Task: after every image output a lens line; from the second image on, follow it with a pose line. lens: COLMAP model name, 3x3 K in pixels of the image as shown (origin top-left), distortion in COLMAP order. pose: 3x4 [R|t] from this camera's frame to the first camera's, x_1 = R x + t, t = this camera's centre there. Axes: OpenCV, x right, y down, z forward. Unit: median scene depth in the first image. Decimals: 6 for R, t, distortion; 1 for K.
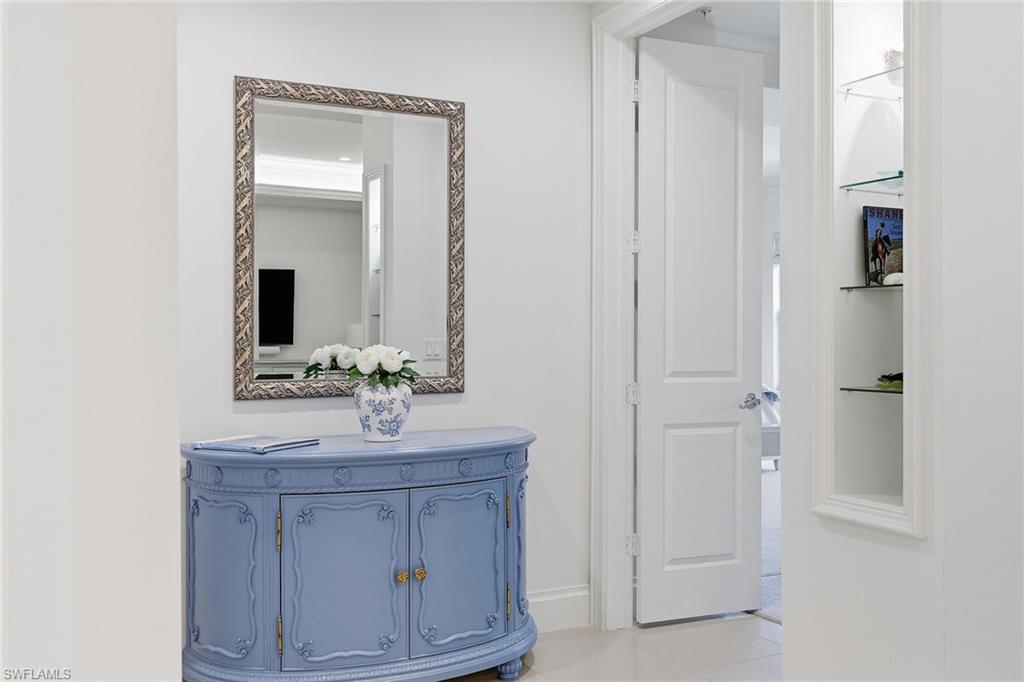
lens RADIAL K [[983.6, 0, 511.7], [0, 983.6, 338.5], [0, 0, 1]] dist [0.004360, 0.000000]
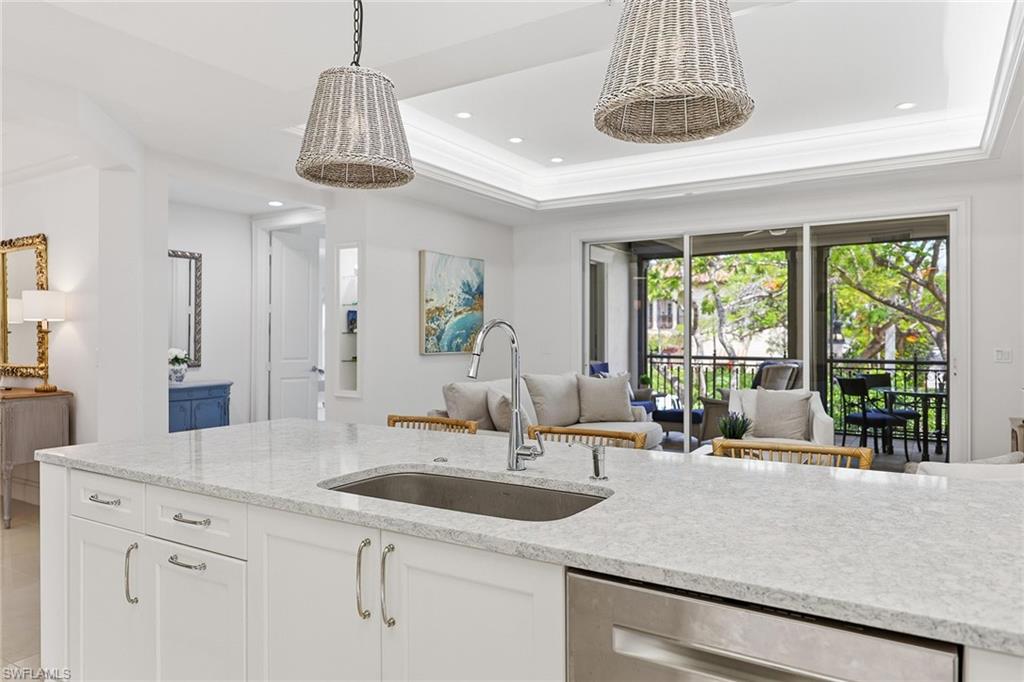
lens RADIAL K [[670.3, 0, 513.6], [0, 670.3, 337.7], [0, 0, 1]] dist [0.003429, 0.000751]
pose [[0.858839, 0.005590, 0.512215, -0.279616], [-0.004464, 0.999984, -0.003428, -0.020832], [-0.512226, 0.000658, 0.858850, -1.049005]]
